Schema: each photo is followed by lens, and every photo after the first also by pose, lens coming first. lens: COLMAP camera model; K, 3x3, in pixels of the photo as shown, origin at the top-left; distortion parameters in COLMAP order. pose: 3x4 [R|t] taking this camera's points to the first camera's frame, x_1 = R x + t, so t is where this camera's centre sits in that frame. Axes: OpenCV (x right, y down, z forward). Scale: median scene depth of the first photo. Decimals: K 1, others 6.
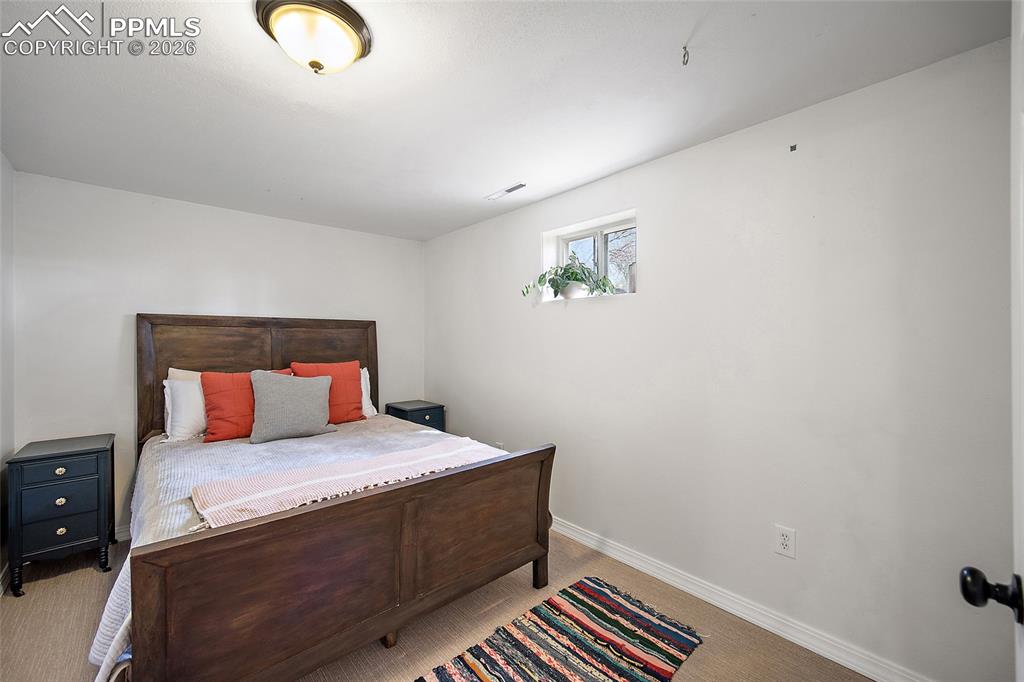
lens RADIAL K [[406.4, 0, 511.9], [0, 406.4, 342.8], [0, 0, 1]] dist [0.001760, -0.001615]
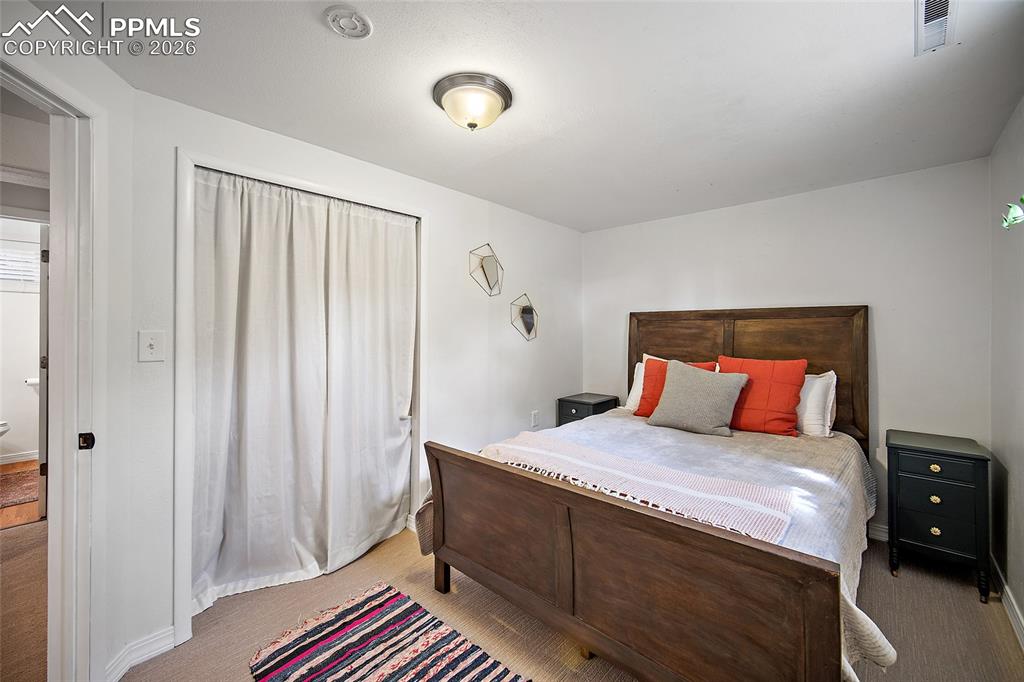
lens RADIAL K [[406.4, 0, 517.3], [0, 406.4, 325.2], [0, 0, 1]] dist [0.001760, -0.001615]
pose [[0.117270, -0.010337, -0.993046, 0.383006], [-0.008738, 0.999896, -0.011440, -0.009347], [0.993062, 0.010019, 0.117167, 0.438445]]
